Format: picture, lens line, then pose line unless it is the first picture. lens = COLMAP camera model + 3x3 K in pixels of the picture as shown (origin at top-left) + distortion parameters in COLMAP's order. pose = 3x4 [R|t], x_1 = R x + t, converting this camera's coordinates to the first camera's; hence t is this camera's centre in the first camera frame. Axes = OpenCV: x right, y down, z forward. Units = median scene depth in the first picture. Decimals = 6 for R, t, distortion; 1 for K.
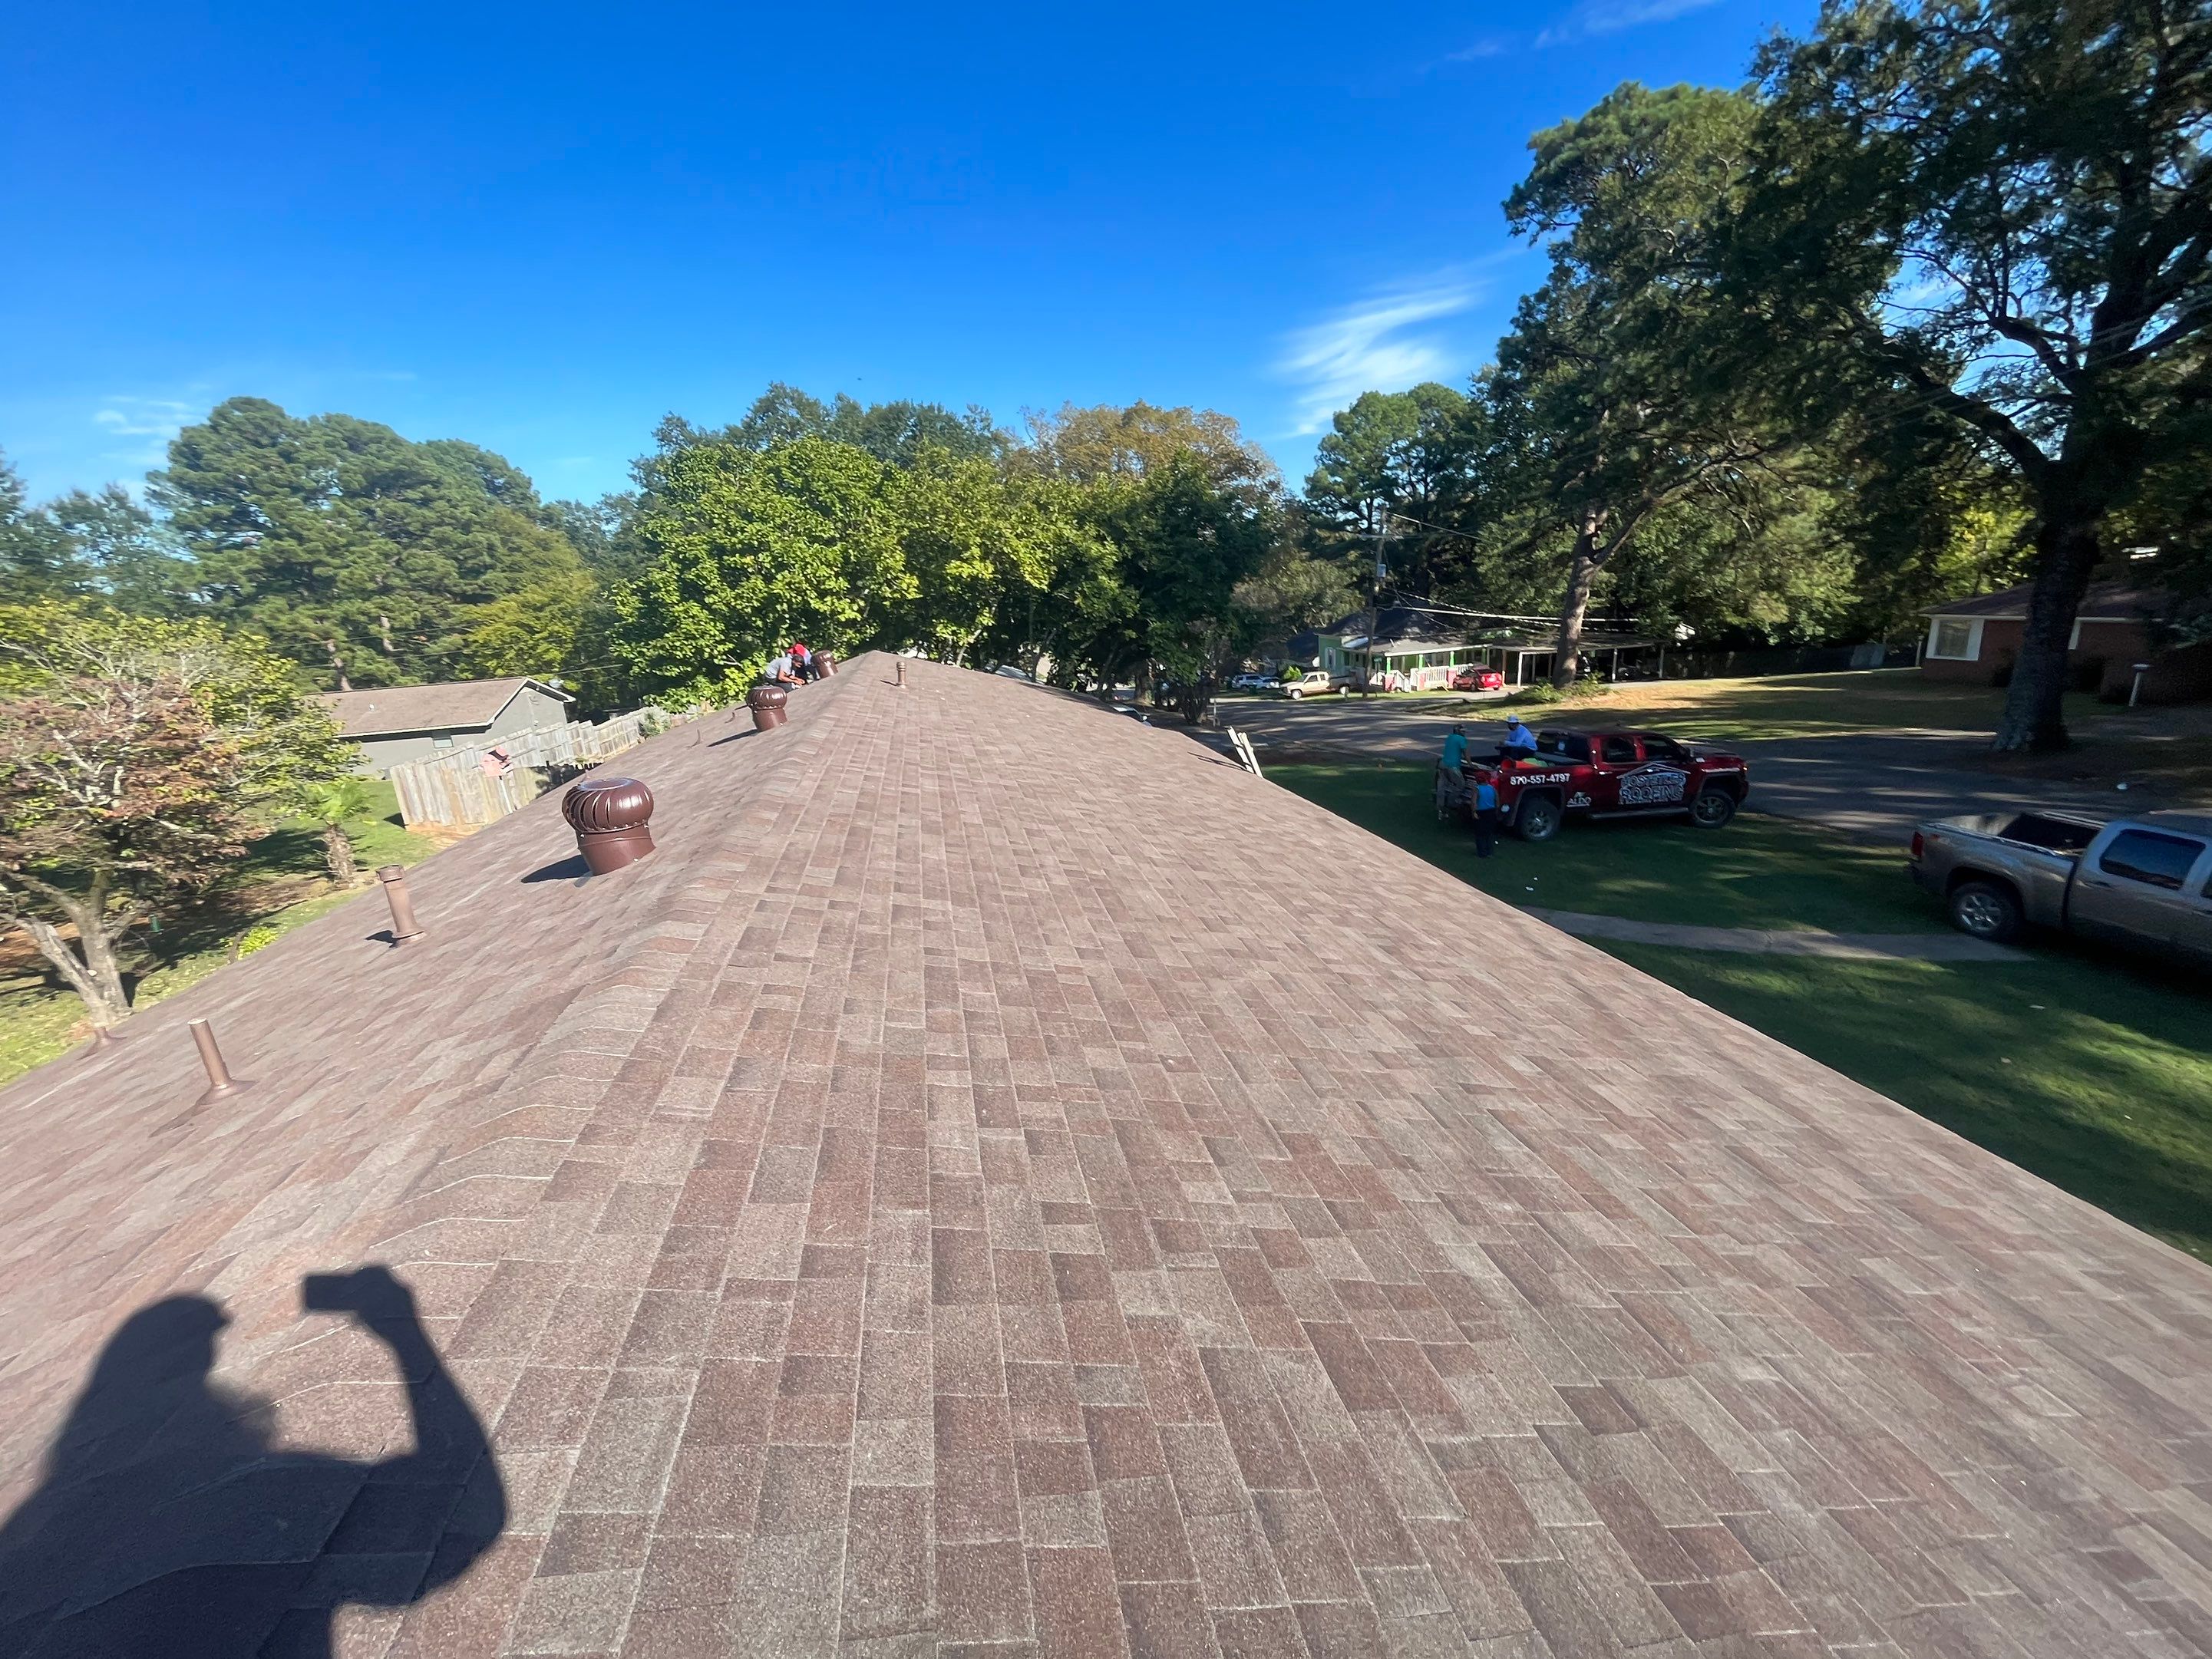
lens RADIAL K [[884.3, 0, 1096.4], [0, 884.3, 818.5], [0, 0, 1]] dist [0.001060, -0.000551]
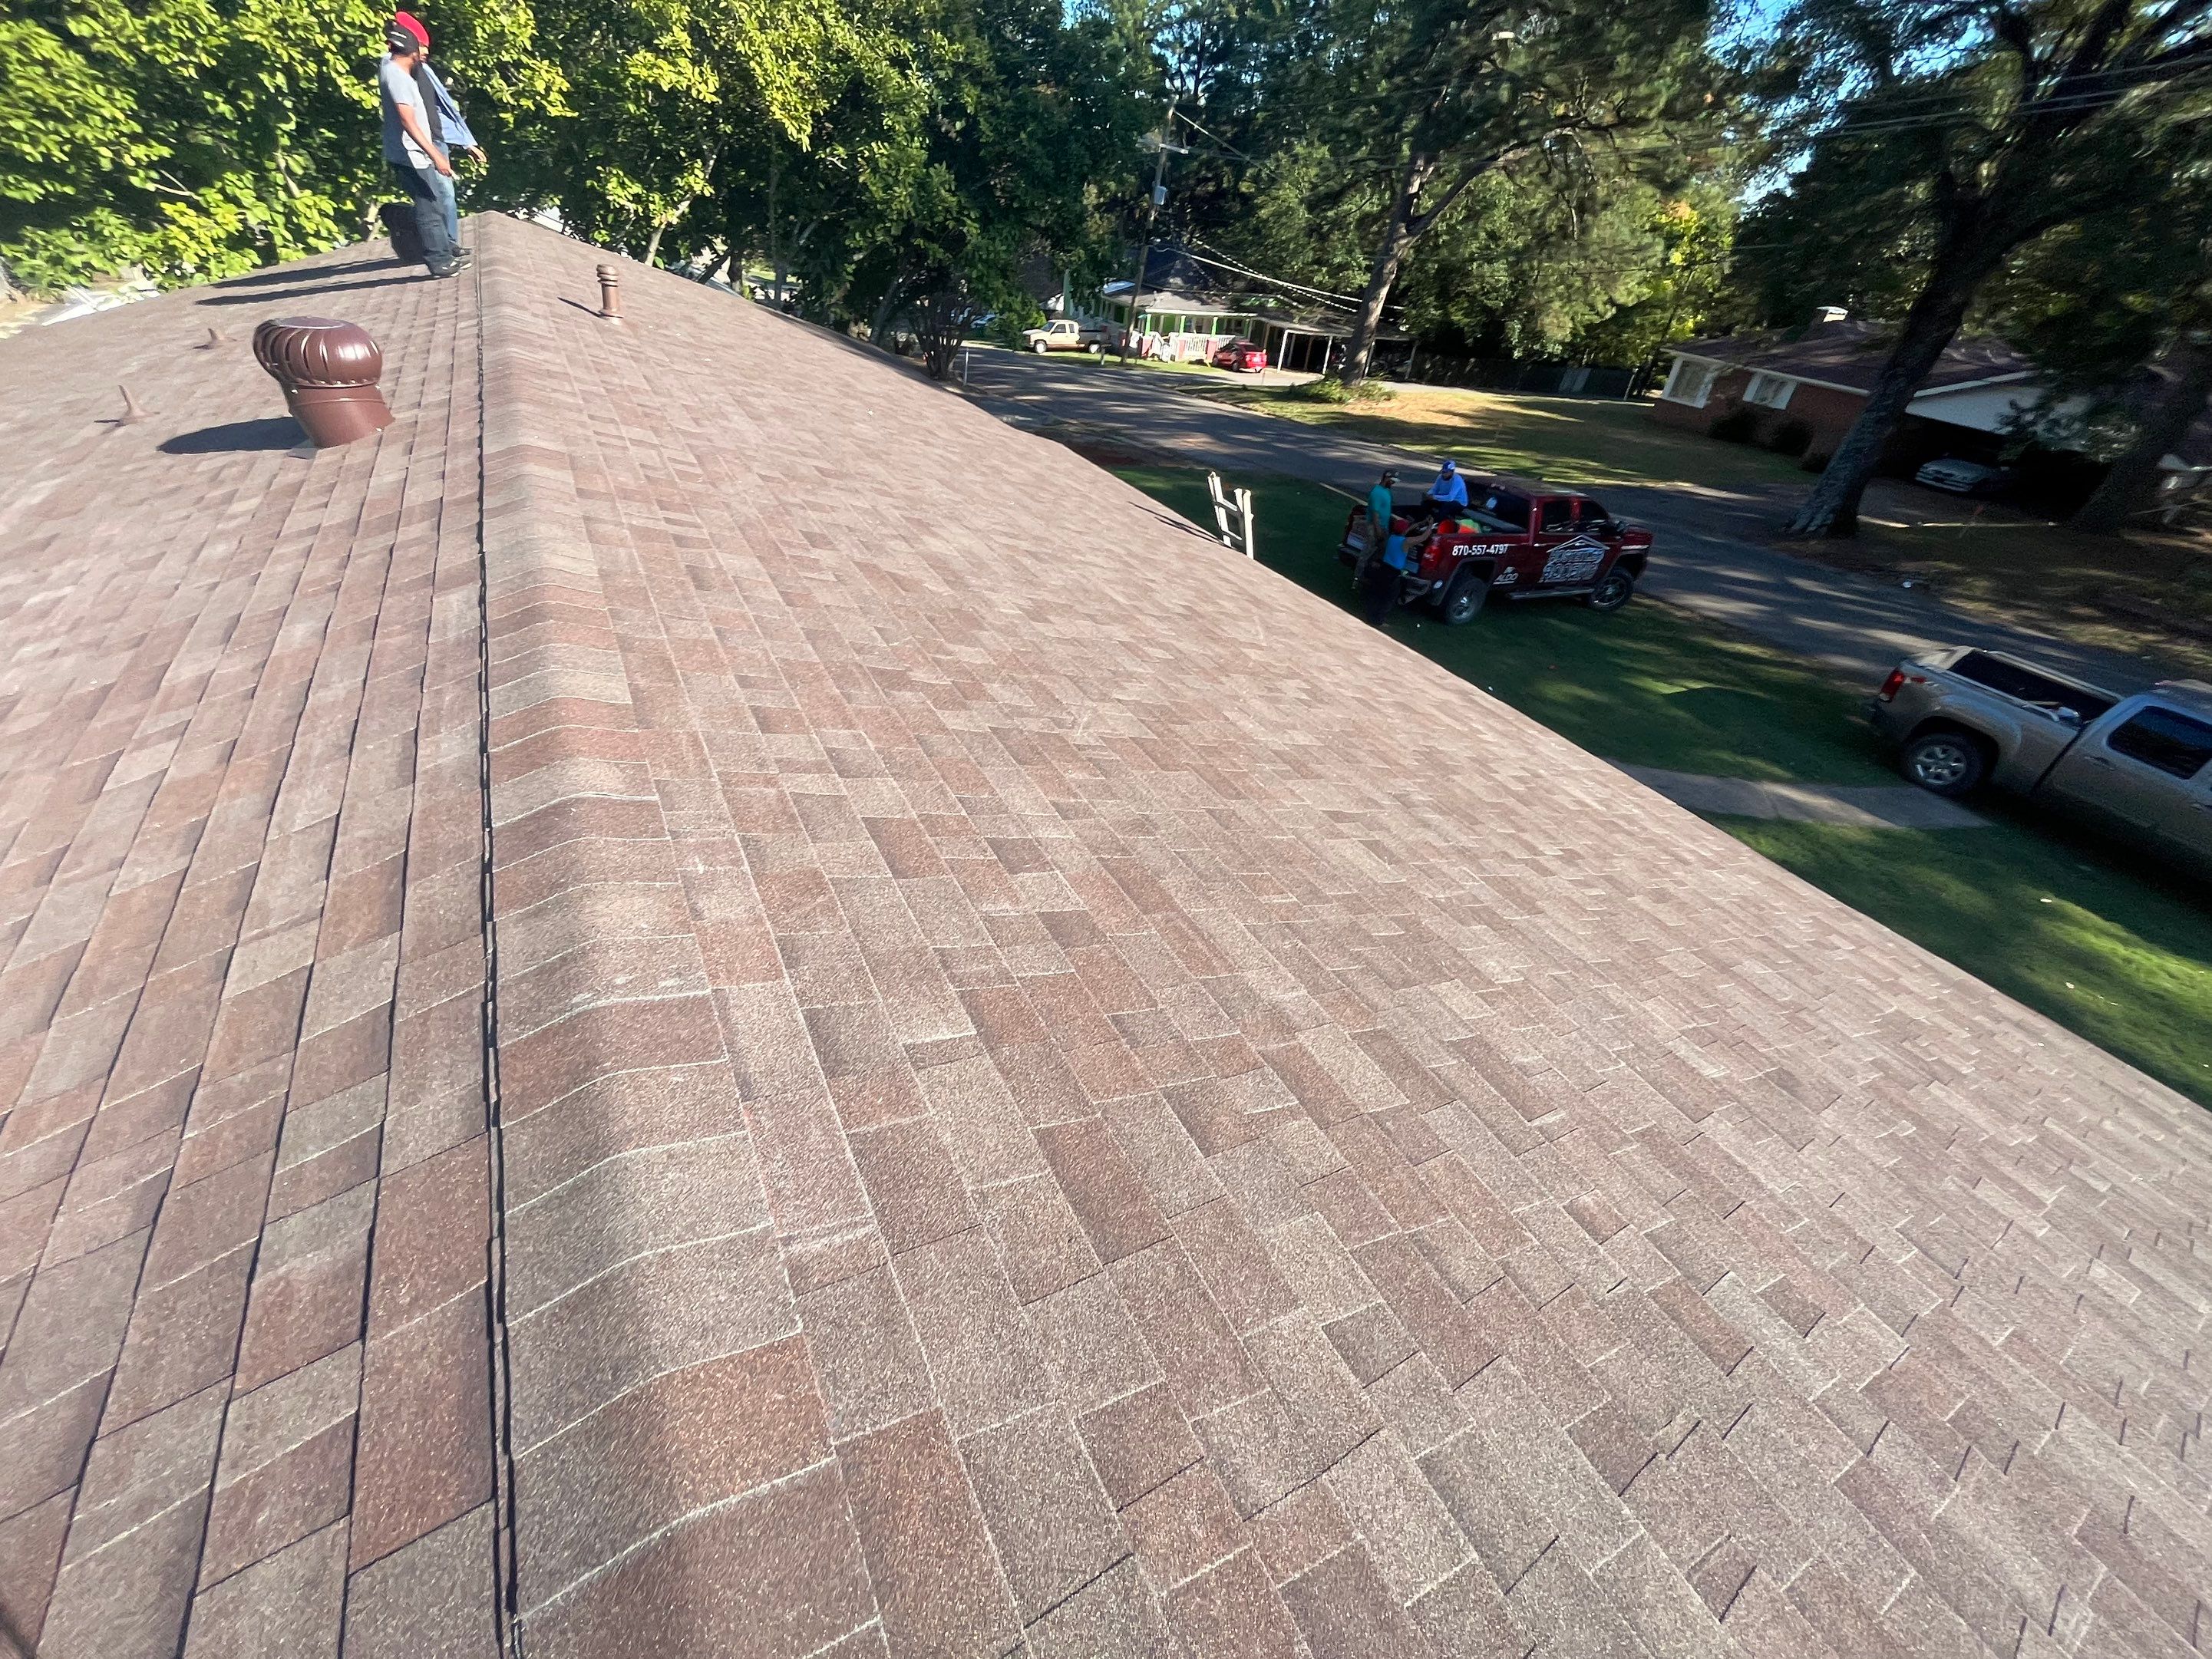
lens RADIAL K [[904.4, 0, 1106.0], [0, 904.4, 829.5], [0, 0, 1]] dist [-0.002521, -0.000232]
pose [[0.941249, -0.045159, 0.334681, -0.066321], [-0.078401, 0.934725, 0.346616, -0.036651], [-0.328487, -0.352492, 0.876268, 0.162735]]
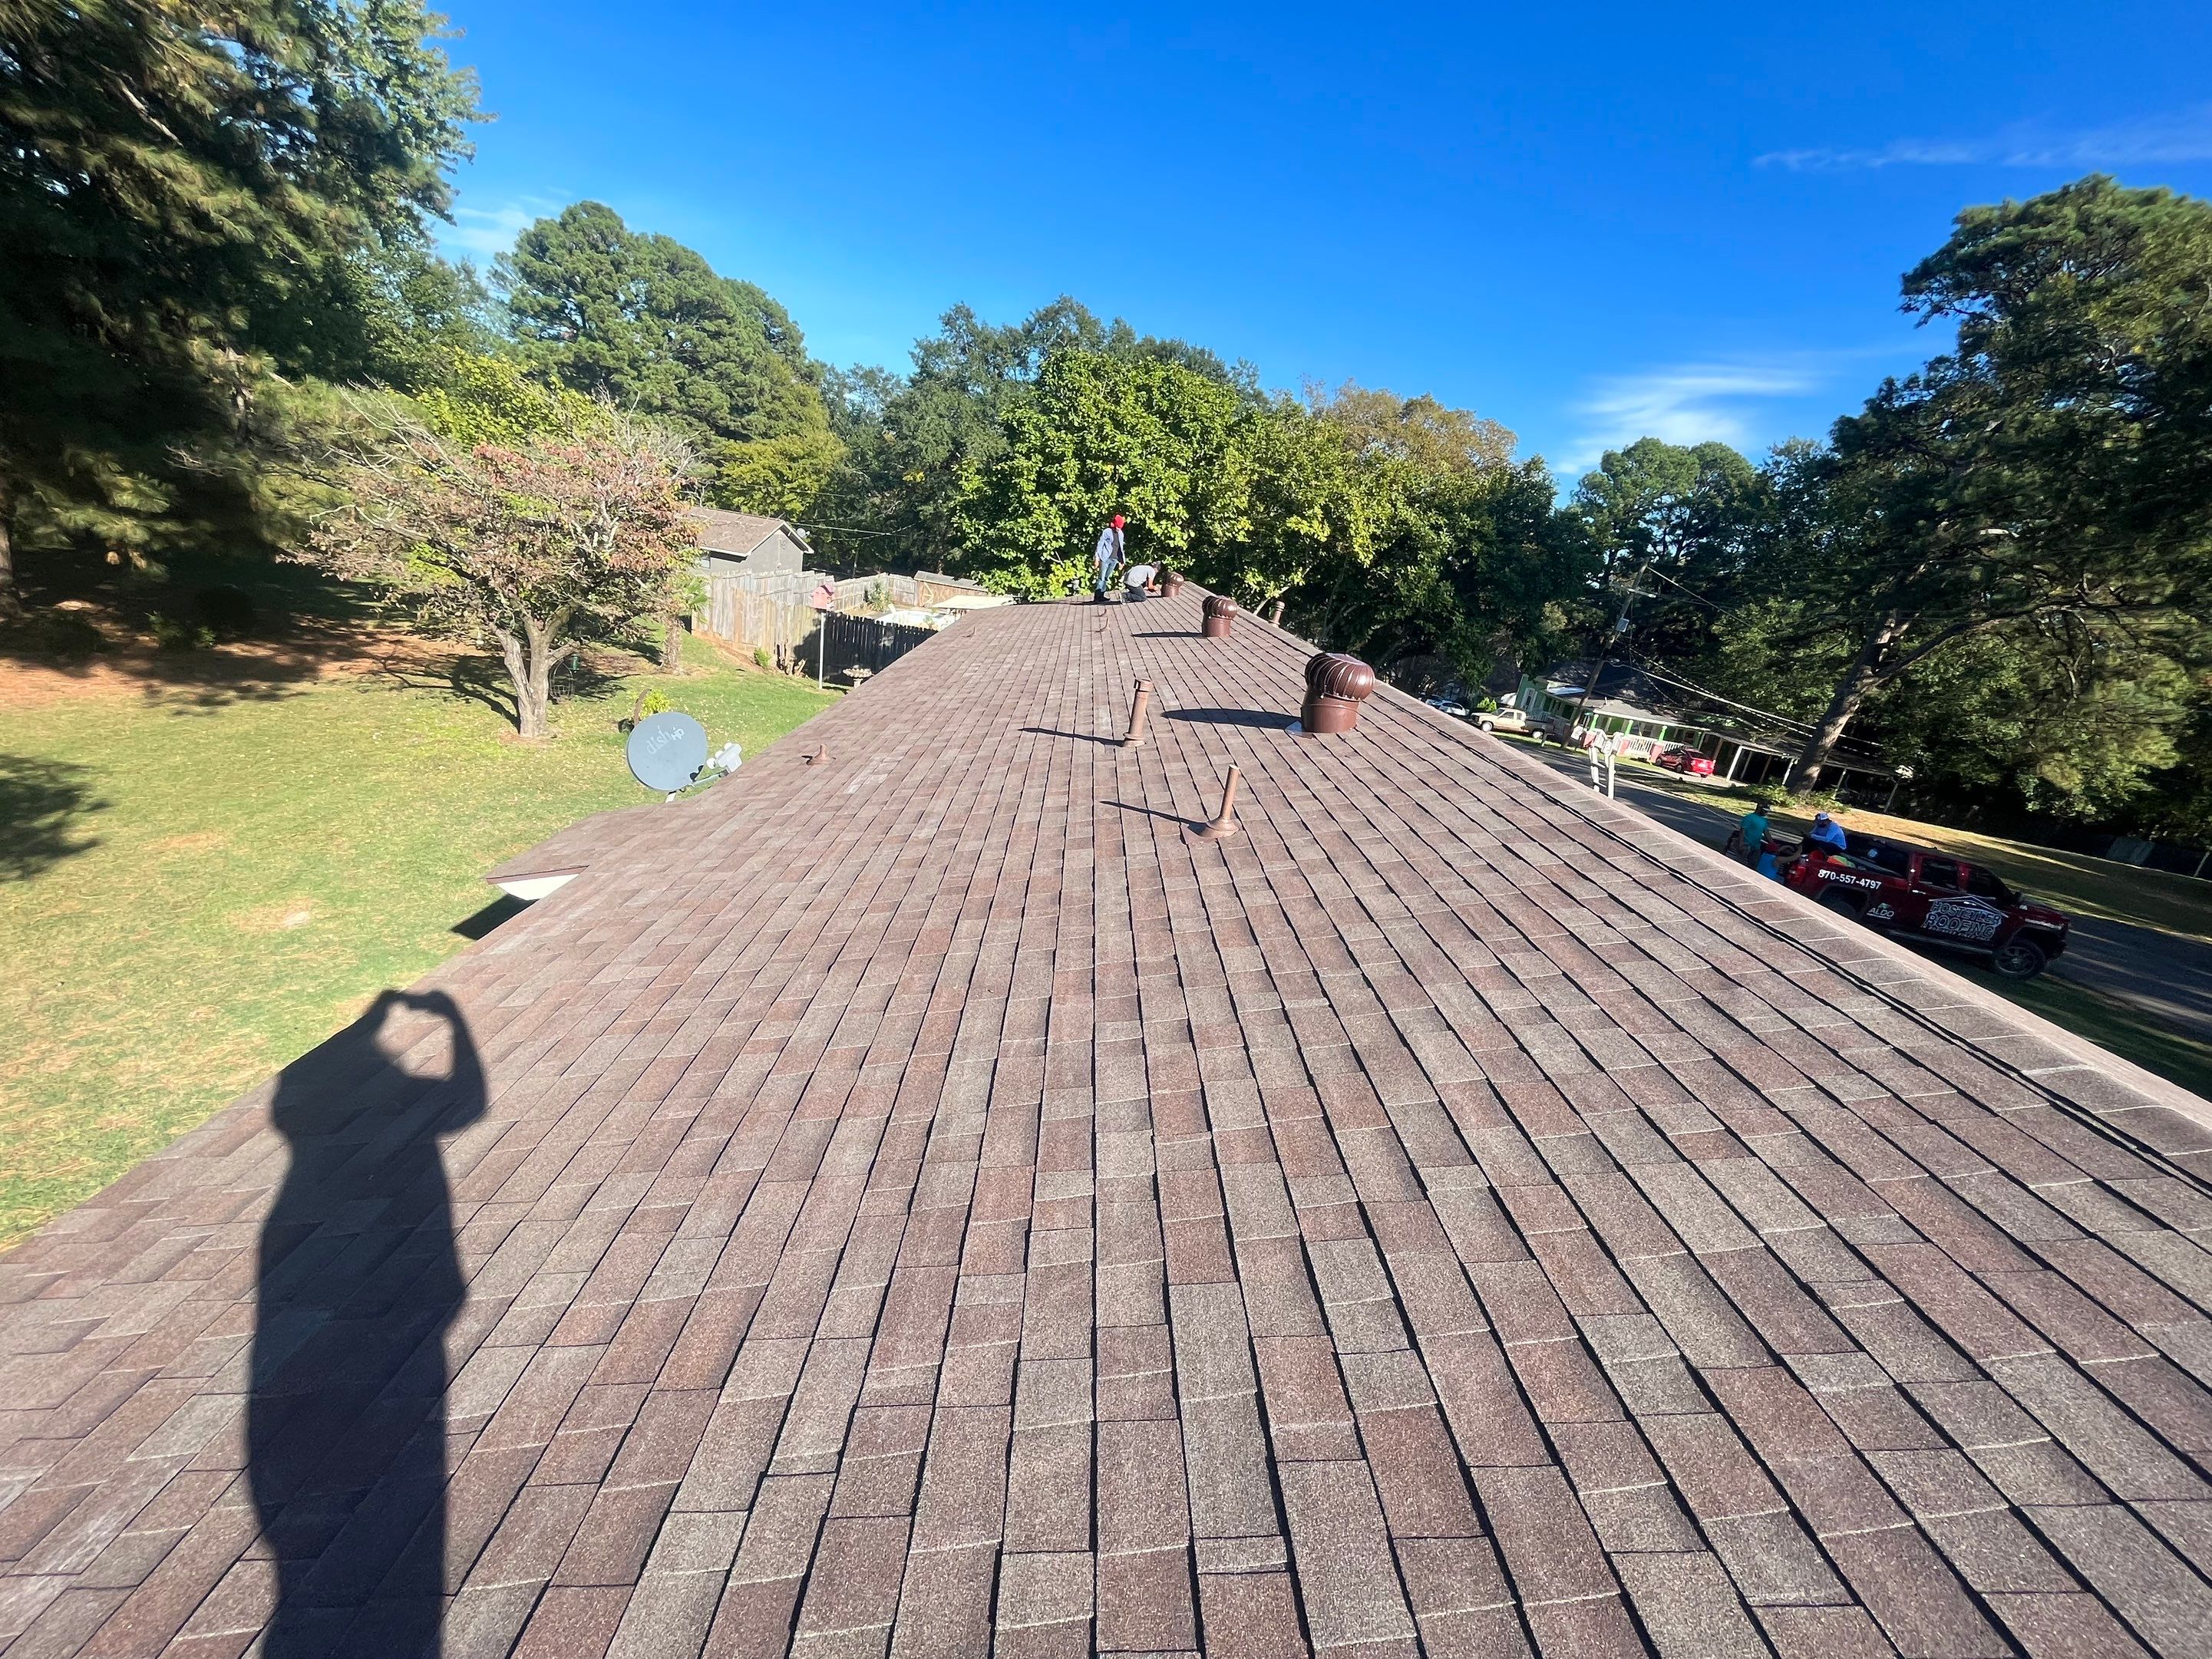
lens RADIAL K [[883.1, 0, 1117.6], [0, 883.1, 811.9], [0, 0, 1]] dist [0.000348, -0.000500]
pose [[0.957296, 0.271751, -0.098669, -0.111015], [-0.268027, 0.962140, 0.049478, 0.029403], [0.108379, -0.020919, 0.993889, -0.031262]]
